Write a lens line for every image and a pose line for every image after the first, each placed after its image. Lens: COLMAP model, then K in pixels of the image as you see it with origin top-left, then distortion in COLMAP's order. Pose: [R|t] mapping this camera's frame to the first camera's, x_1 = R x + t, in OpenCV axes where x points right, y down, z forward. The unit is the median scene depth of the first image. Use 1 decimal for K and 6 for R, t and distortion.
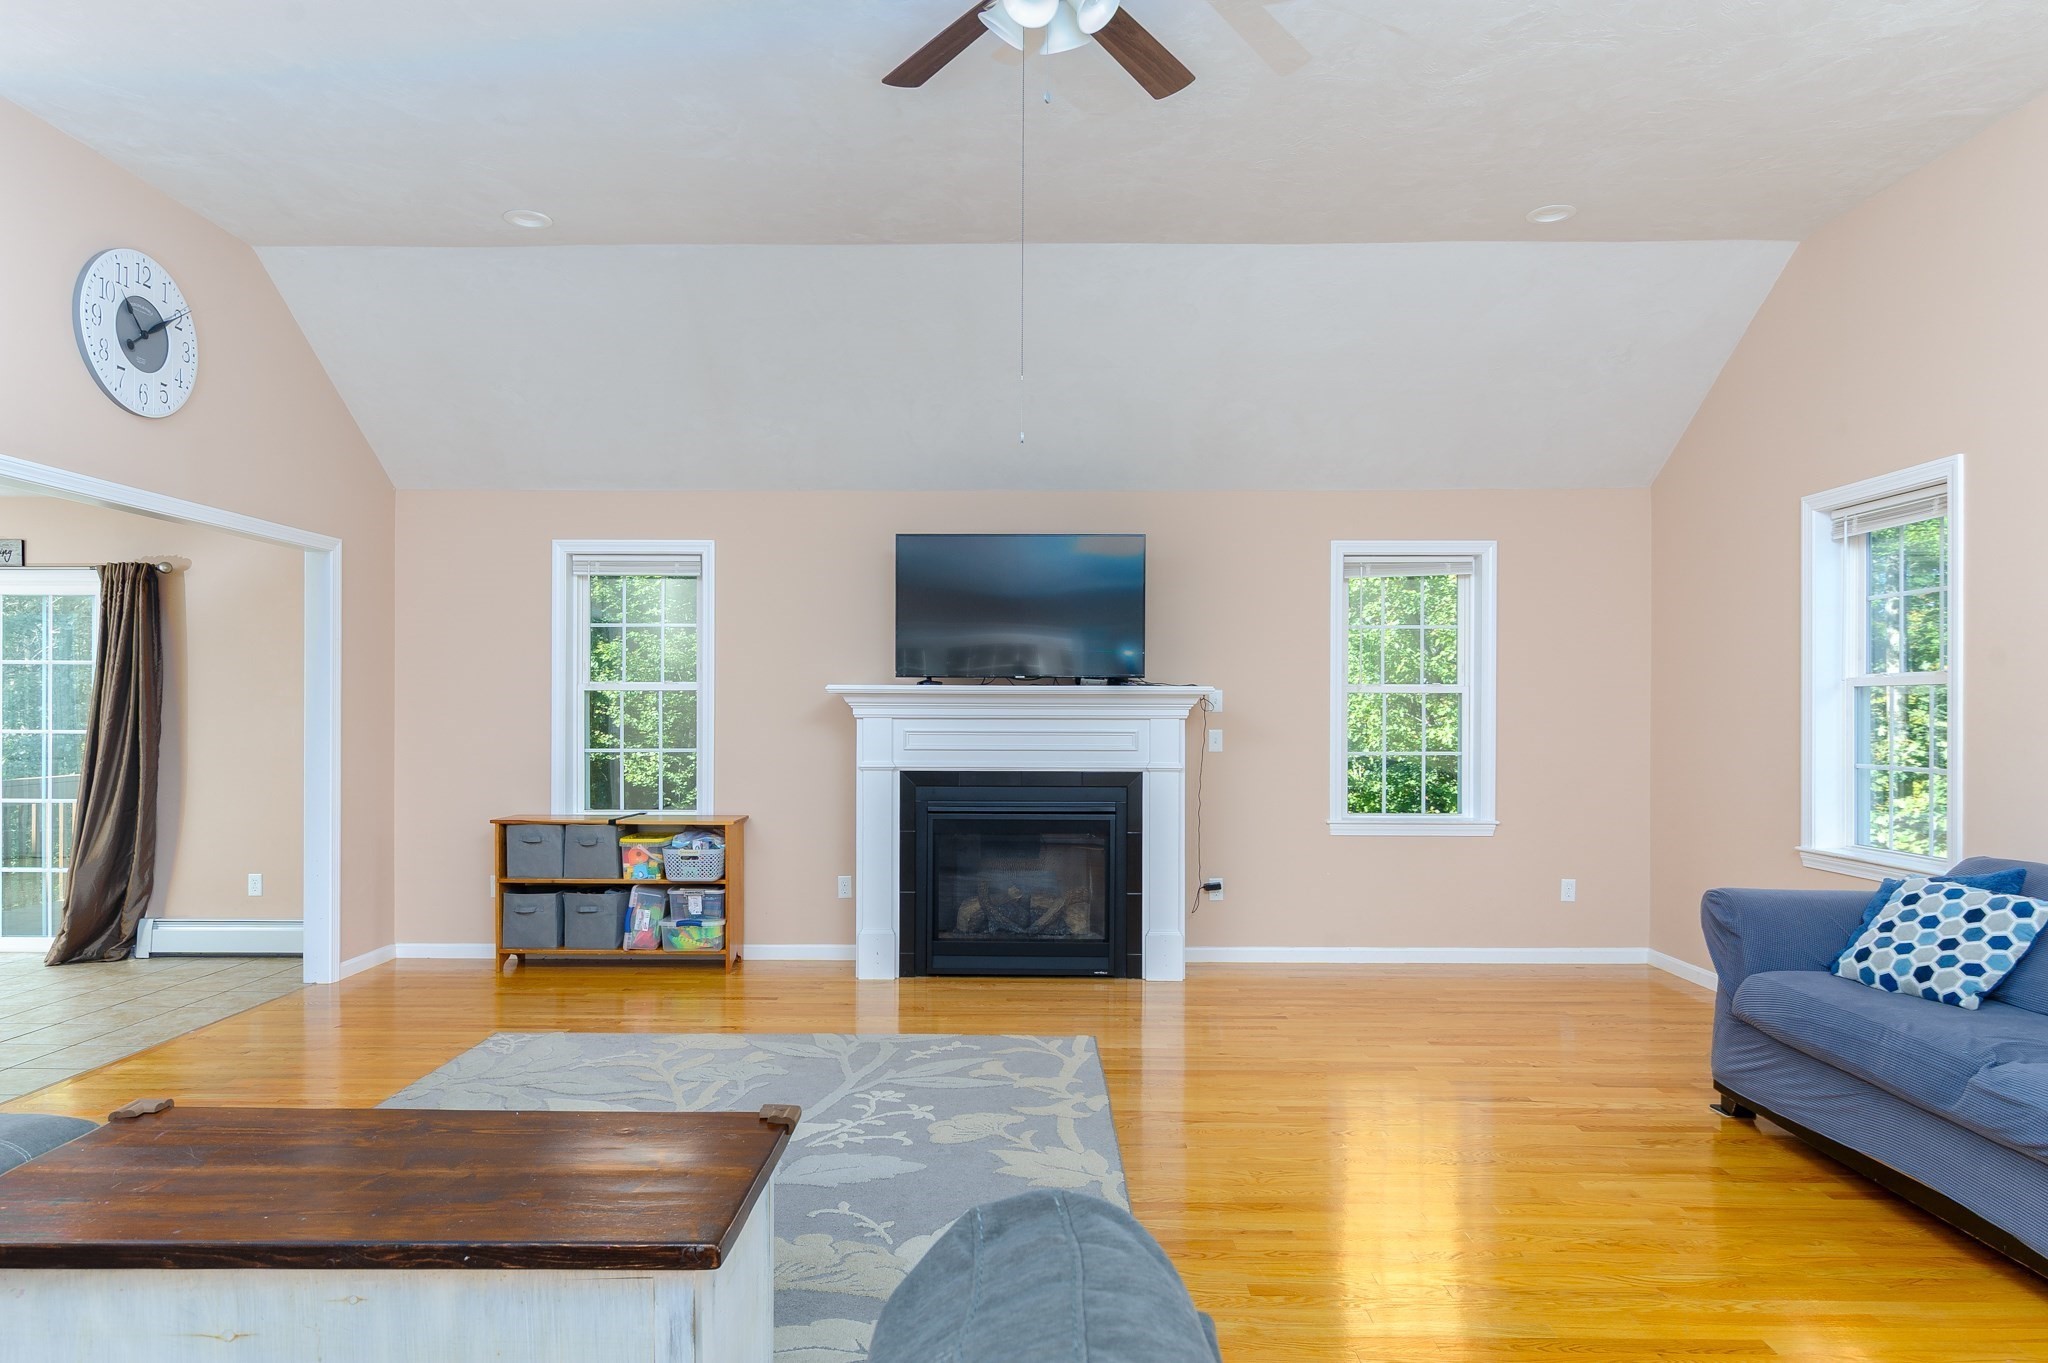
lens RADIAL K [[1223.0, 0, 1020.0], [0, 1223.0, 700.9], [0, 0, 1]] dist [-0.004411, -0.003563]
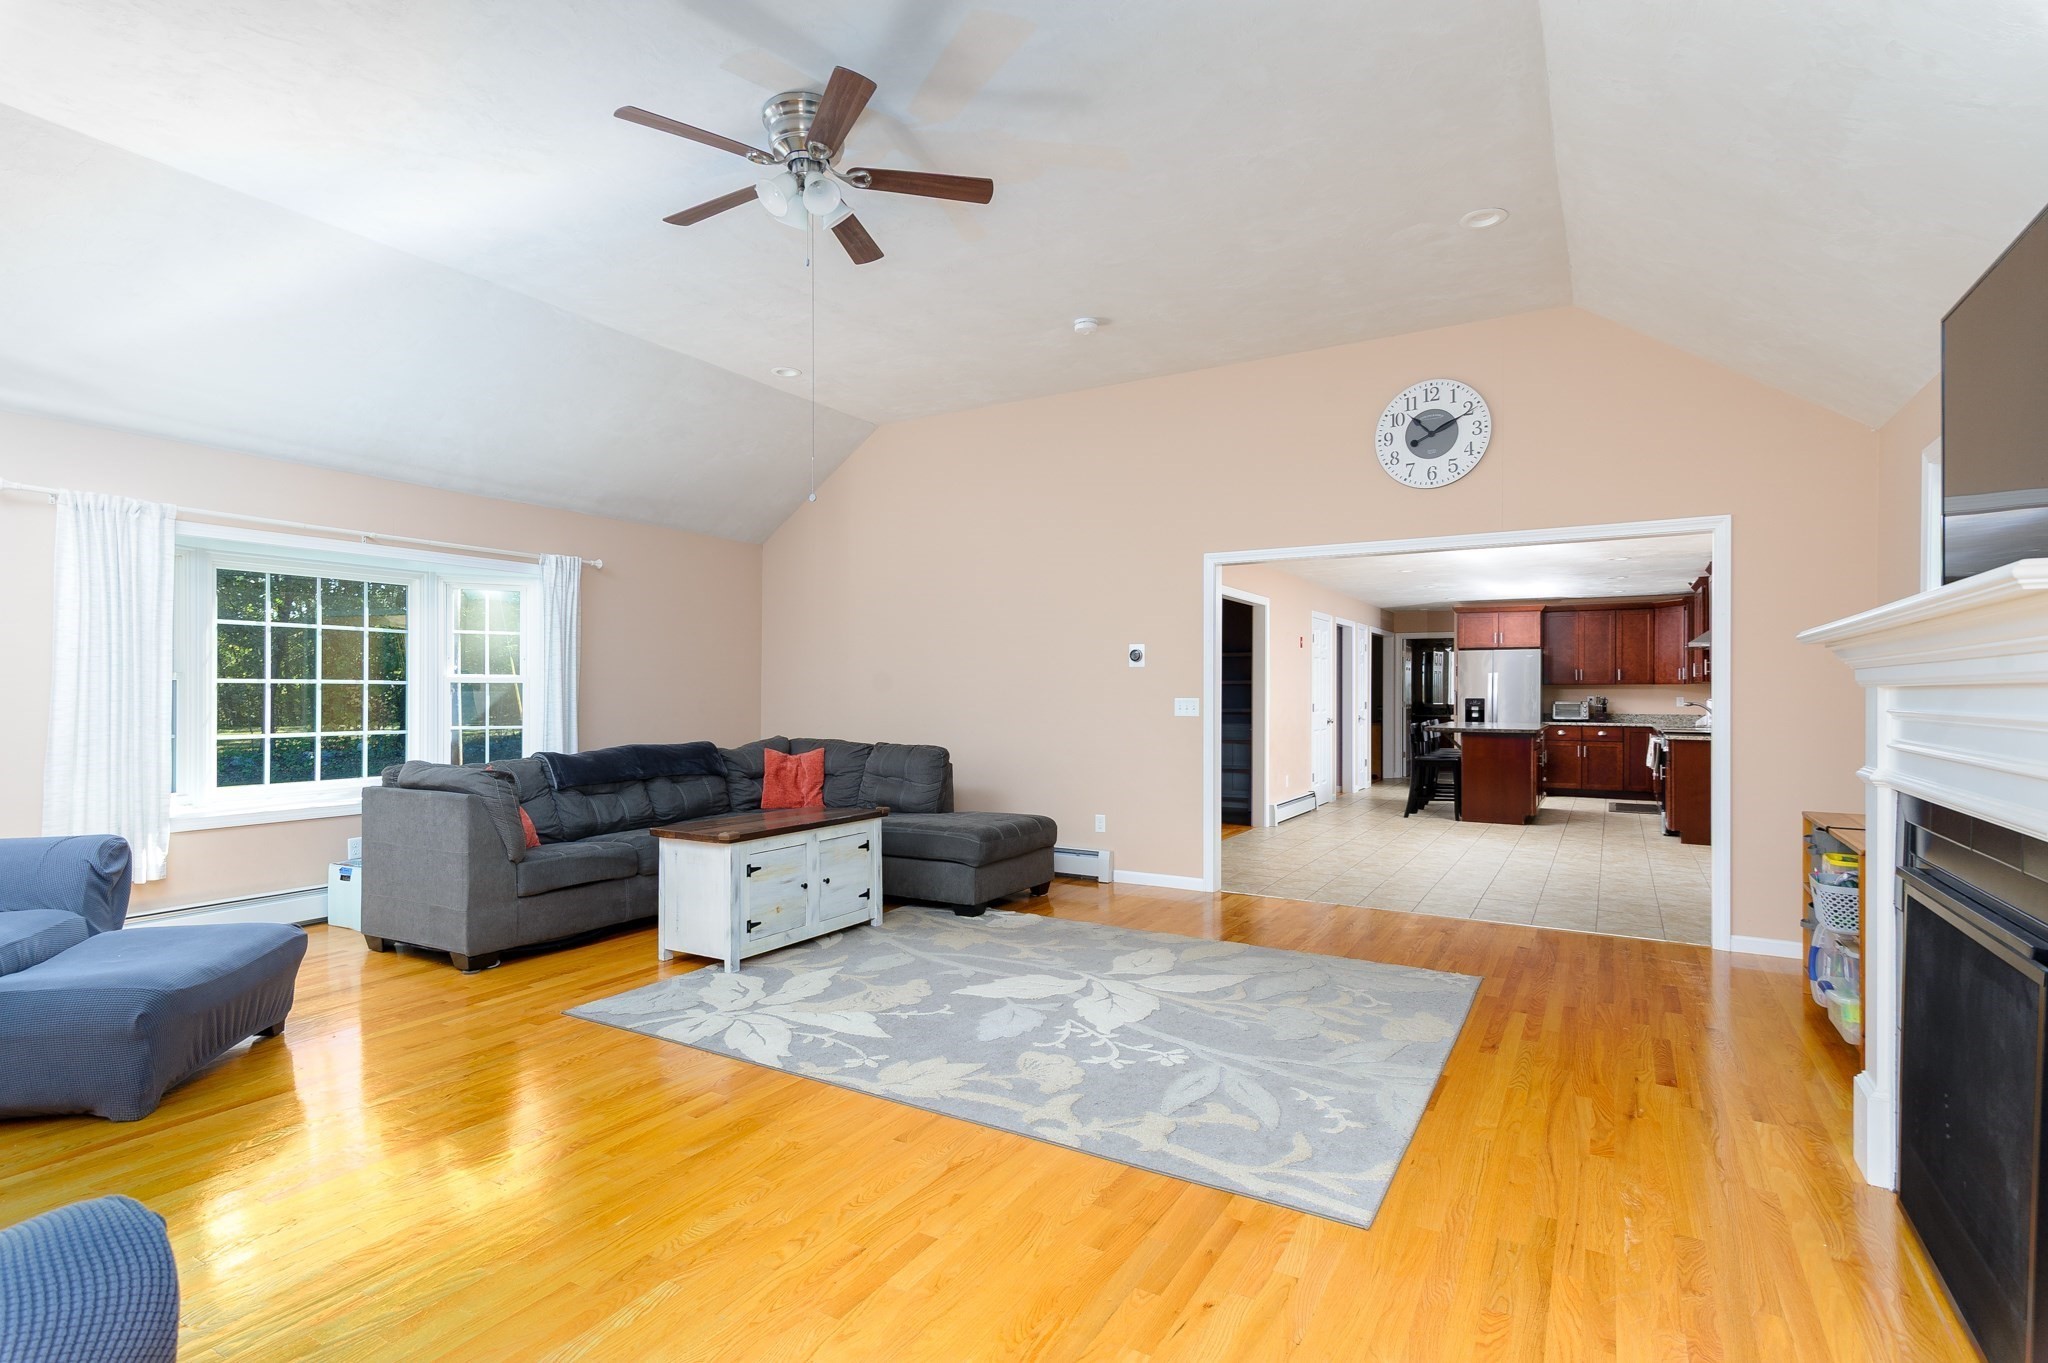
lens RADIAL K [[999.5, 0, 999.7], [0, 999.5, 682.0], [0, 0, 1]] dist [0.027277, 0.000643]
pose [[-0.522301, -0.014159, -0.852644, 0.463630], [0.003681, 0.999815, -0.018857, 0.019557], [0.852753, -0.012988, -0.522152, 0.909119]]
